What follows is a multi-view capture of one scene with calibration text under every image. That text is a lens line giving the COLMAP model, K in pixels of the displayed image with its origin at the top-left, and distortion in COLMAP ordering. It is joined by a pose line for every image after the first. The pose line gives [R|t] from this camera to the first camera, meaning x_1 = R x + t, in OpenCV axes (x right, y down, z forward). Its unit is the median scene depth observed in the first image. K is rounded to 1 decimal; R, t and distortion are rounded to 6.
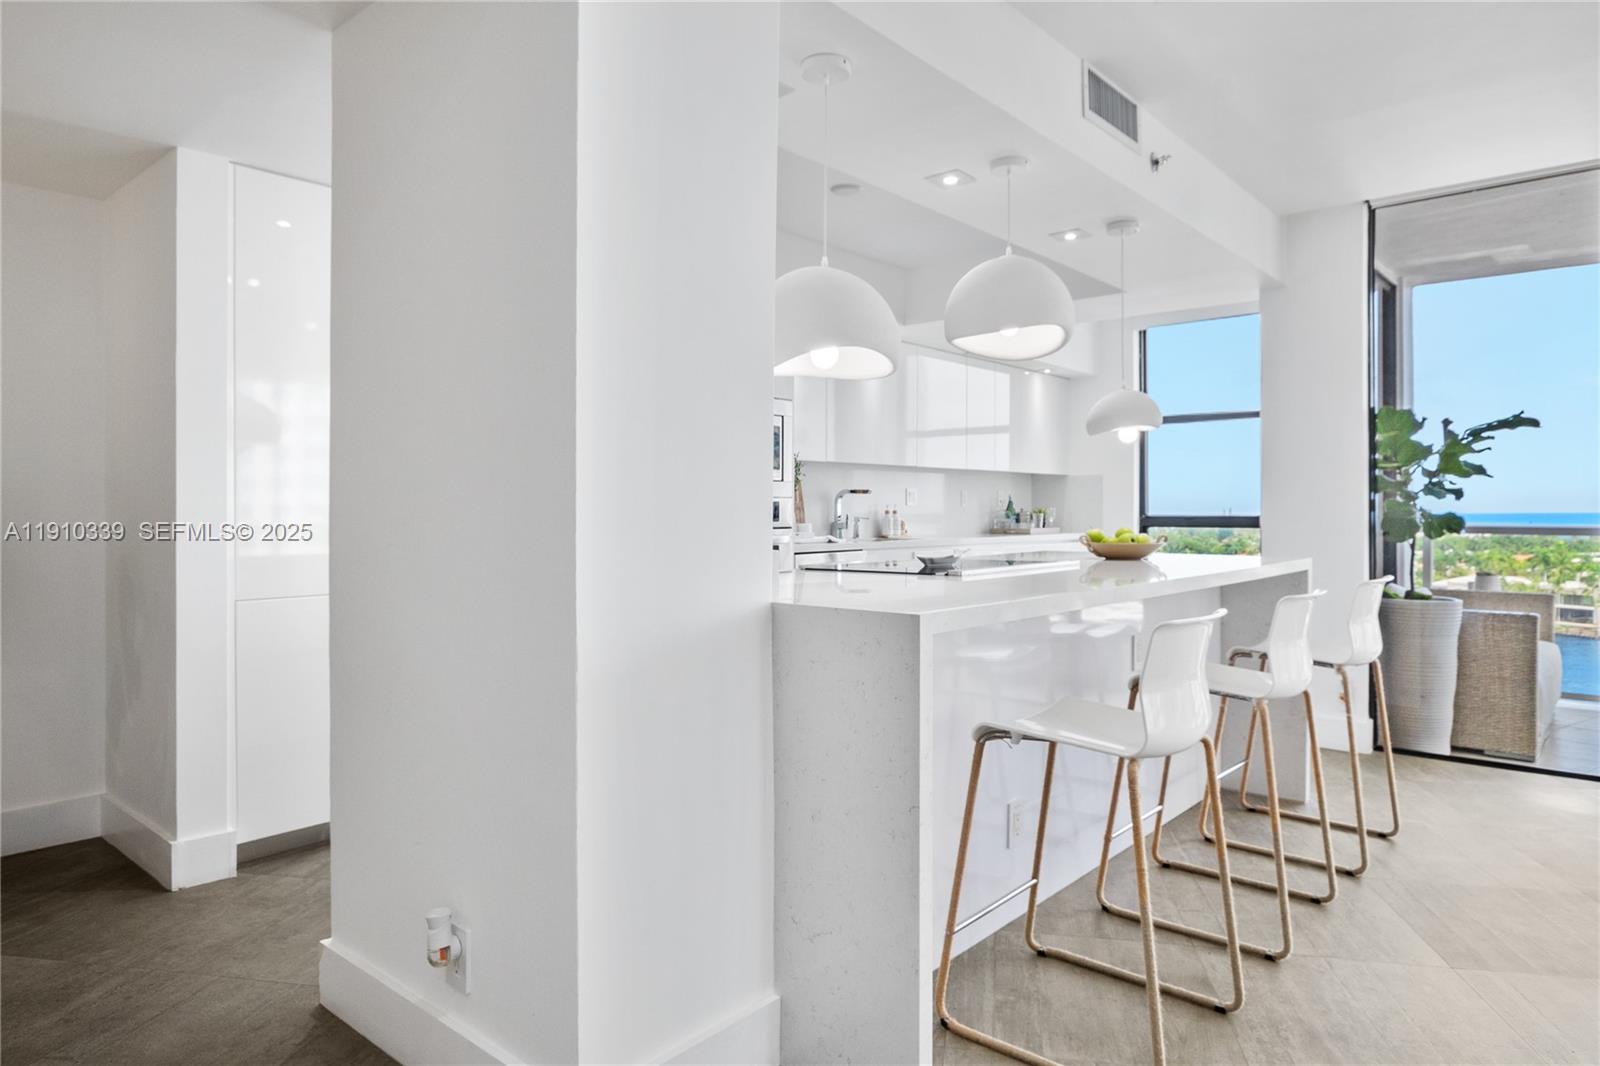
lens RADIAL K [[991.6, 0, 812.1], [0, 991.6, 524.8], [0, 0, 1]] dist [-0.003649, 0.000466]
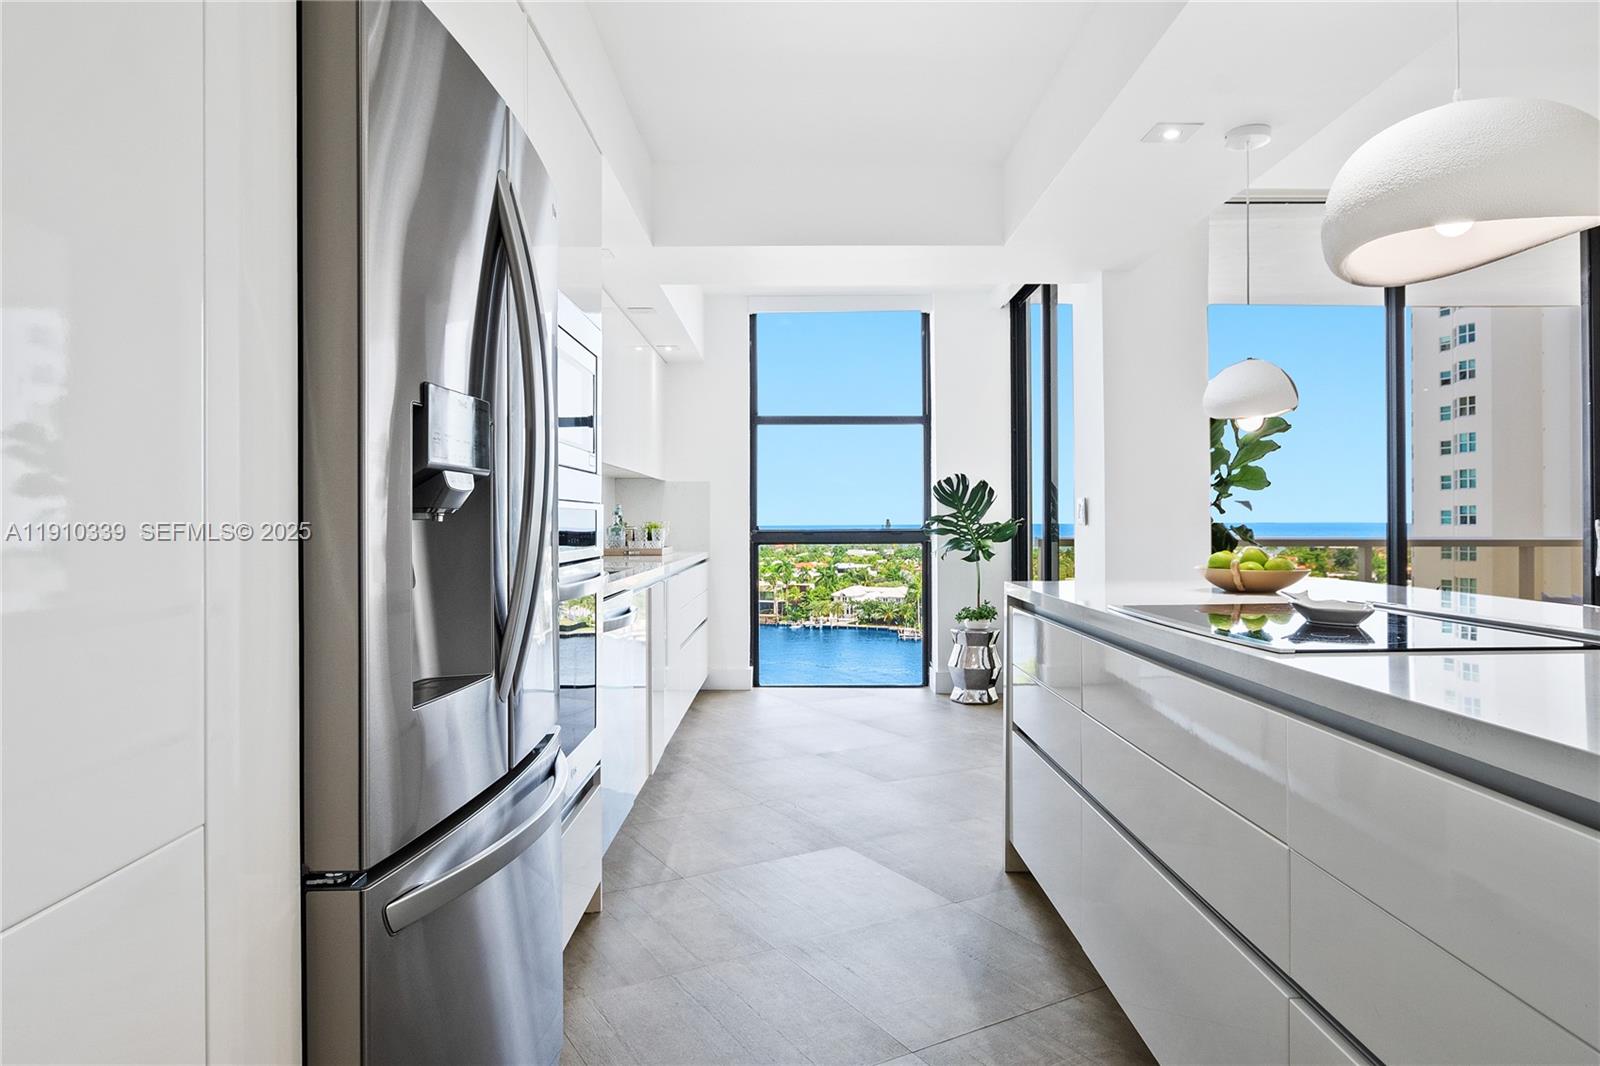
lens RADIAL K [[991.6, 0, 804.5], [0, 991.6, 533.6], [0, 0, 1]] dist [-0.003649, 0.000466]
pose [[0.746347, -0.010488, 0.665474, -0.207438], [0.014649, 0.999892, -0.000671, -0.005703], [-0.665395, 0.010249, 0.746421, 0.335339]]
